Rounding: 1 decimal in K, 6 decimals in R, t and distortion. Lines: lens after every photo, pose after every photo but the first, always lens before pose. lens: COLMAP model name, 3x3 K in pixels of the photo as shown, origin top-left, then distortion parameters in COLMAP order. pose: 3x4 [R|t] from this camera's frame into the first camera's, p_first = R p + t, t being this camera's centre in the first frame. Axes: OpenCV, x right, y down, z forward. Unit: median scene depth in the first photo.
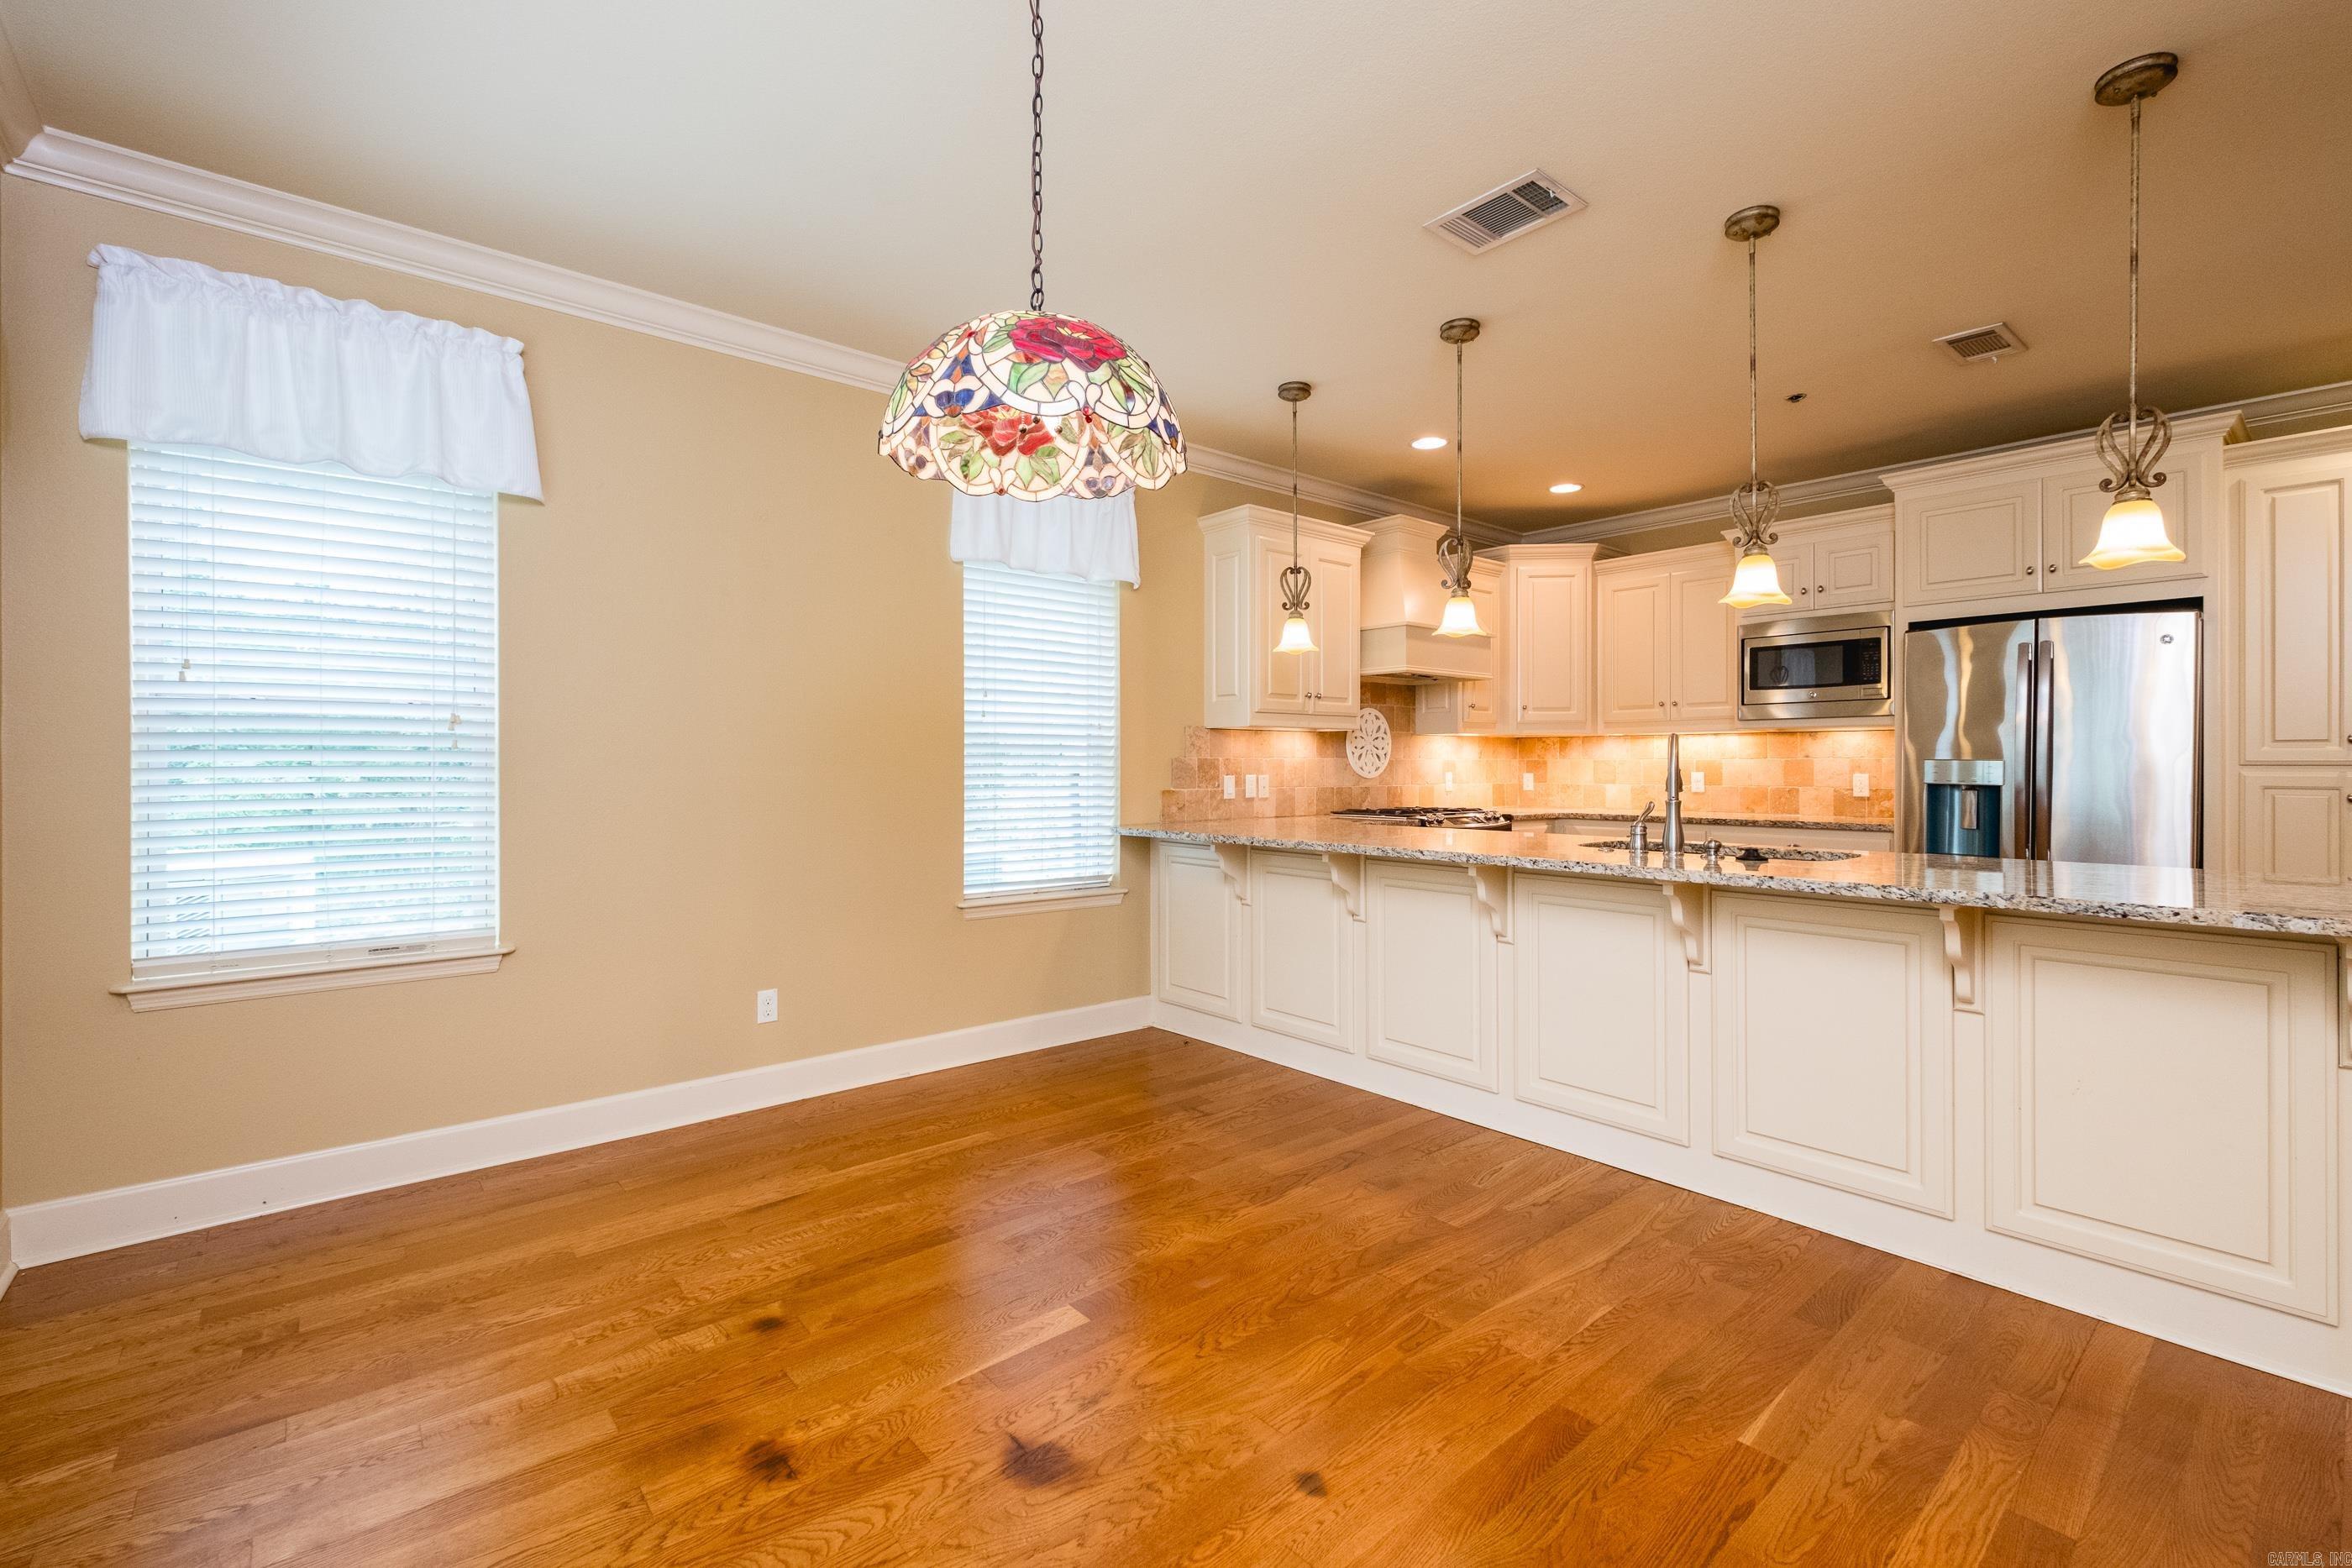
lens RADIAL K [[1013.4, 0, 1169.8], [0, 1013.4, 764.0], [0, 0, 1]] dist [-0.000055, -0.000411]
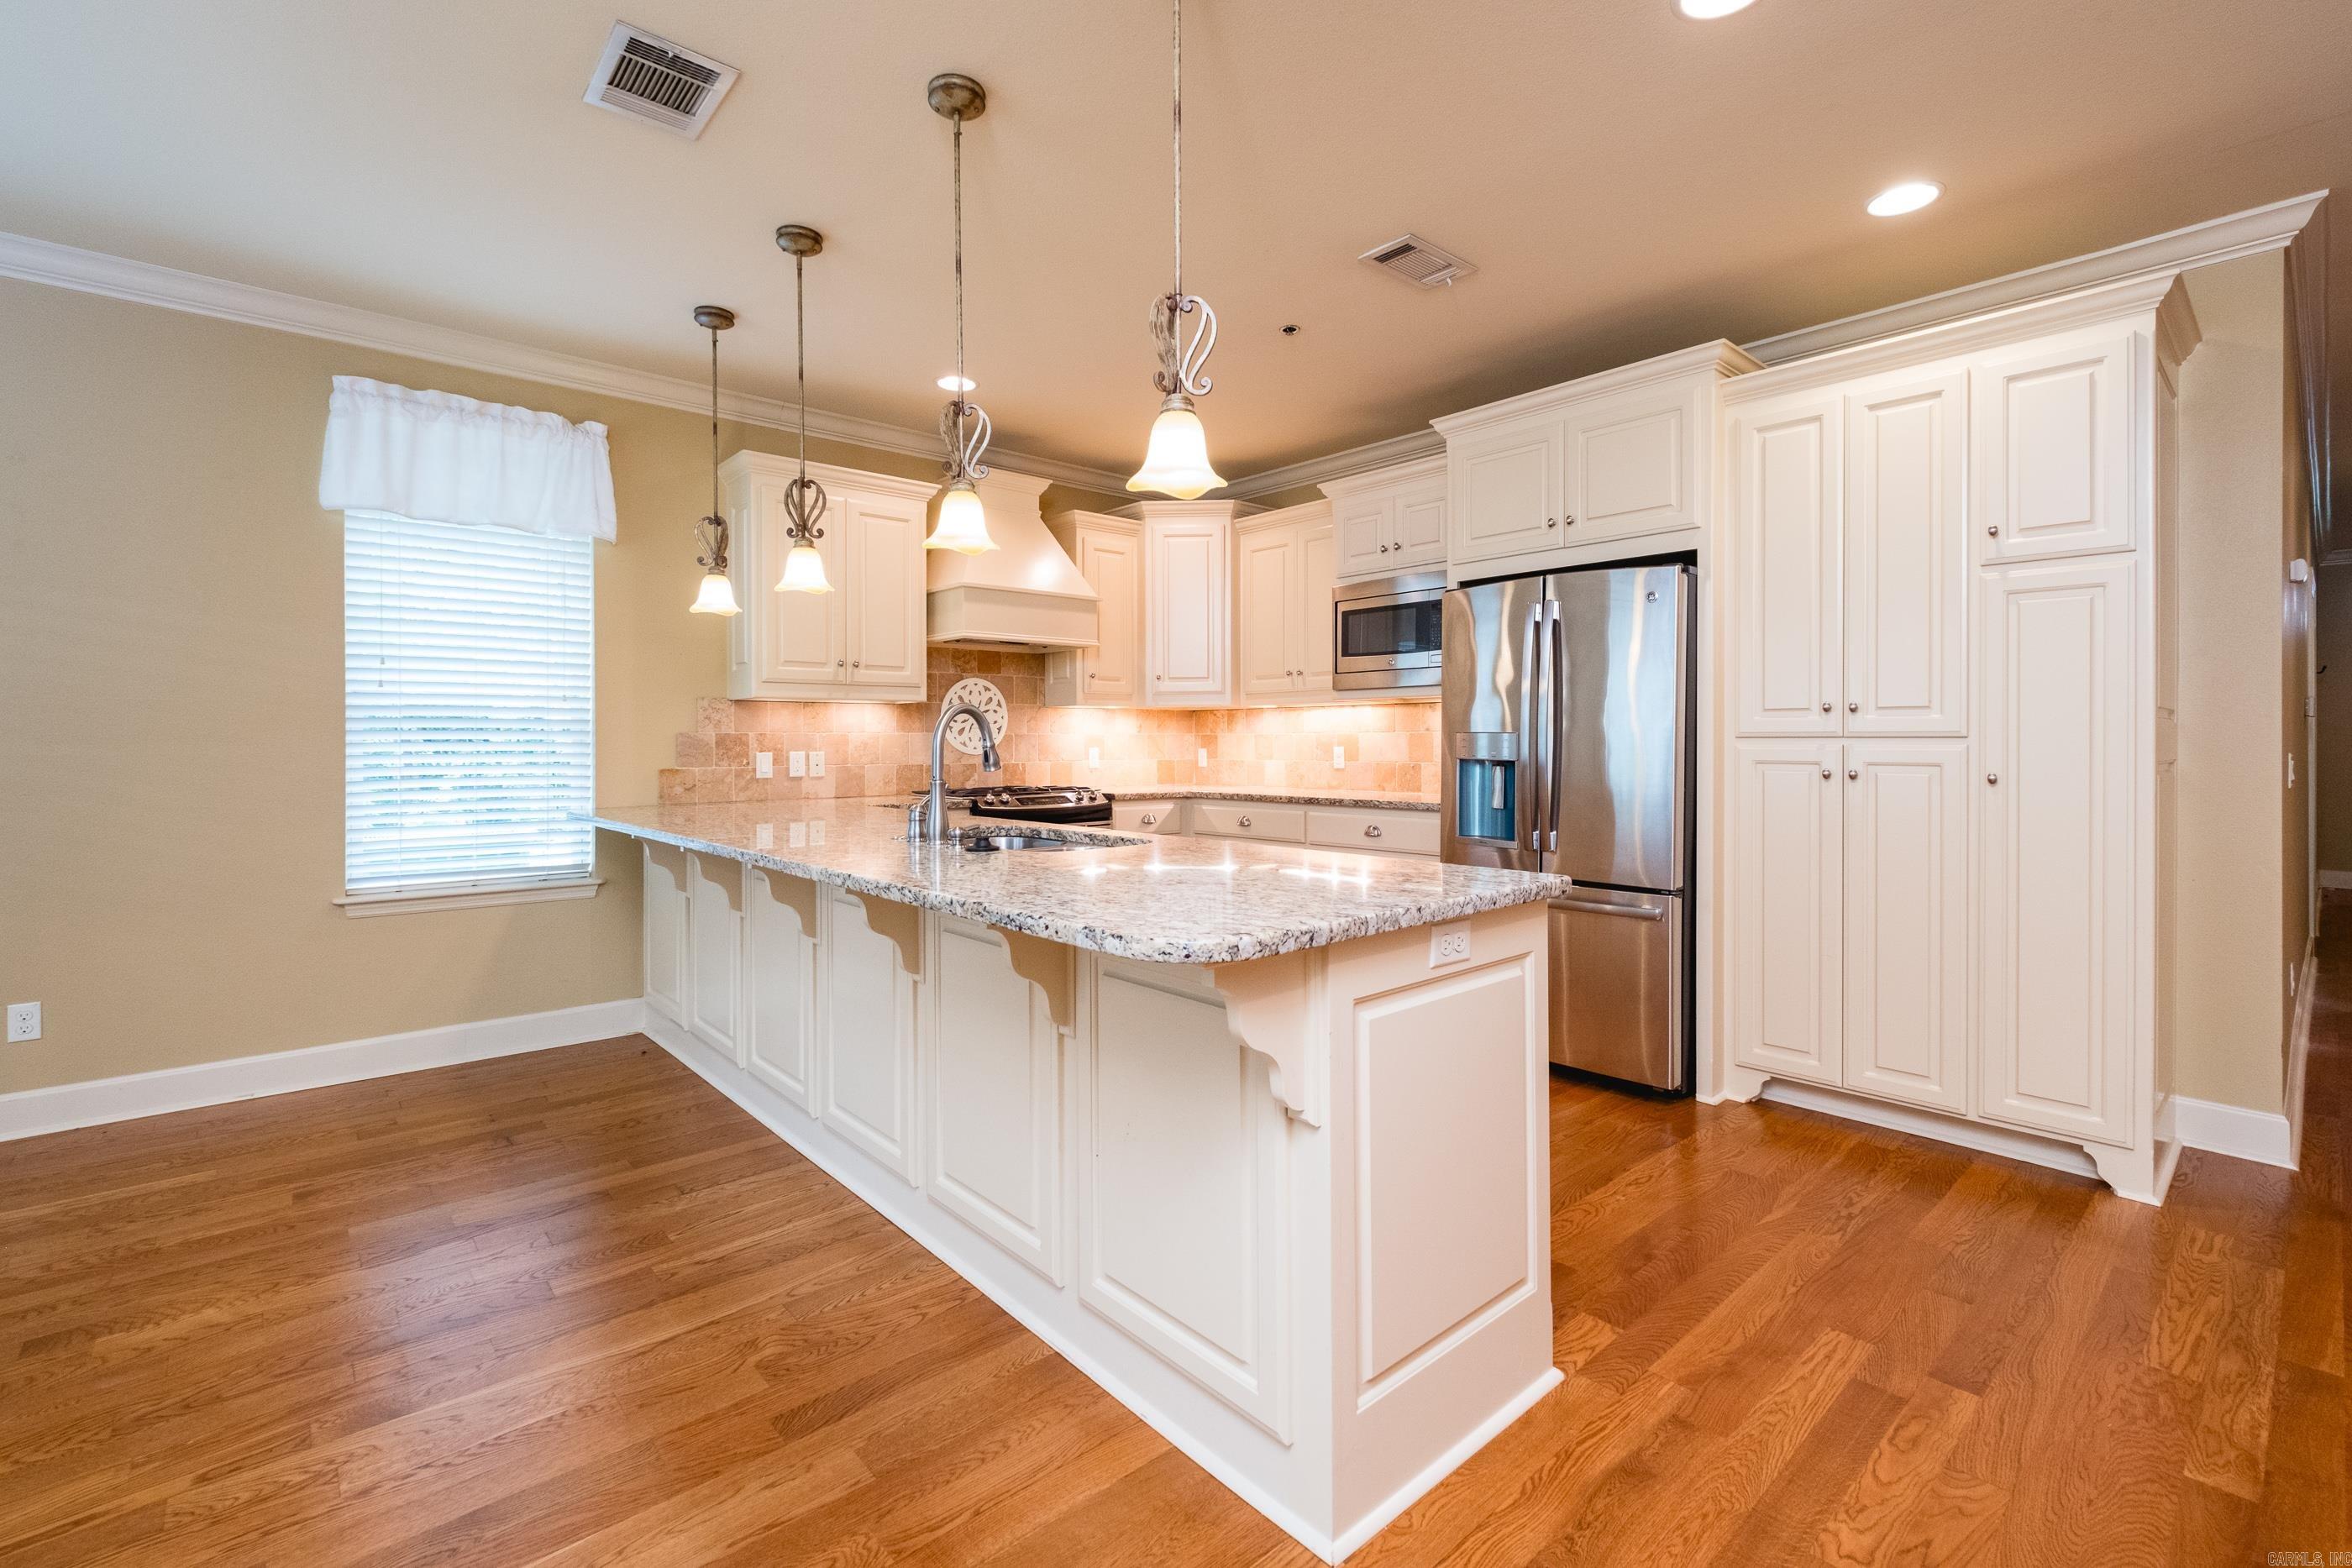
lens RADIAL K [[1023.2, 0, 1167.7], [0, 1023.2, 743.5], [0, 0, 1]] dist [0.010353, -0.007027]
pose [[0.999730, -0.003231, 0.023029, 0.452871], [0.003144, 0.999988, 0.003815, 0.001341], [-0.023041, -0.003742, 0.999728, 0.086845]]
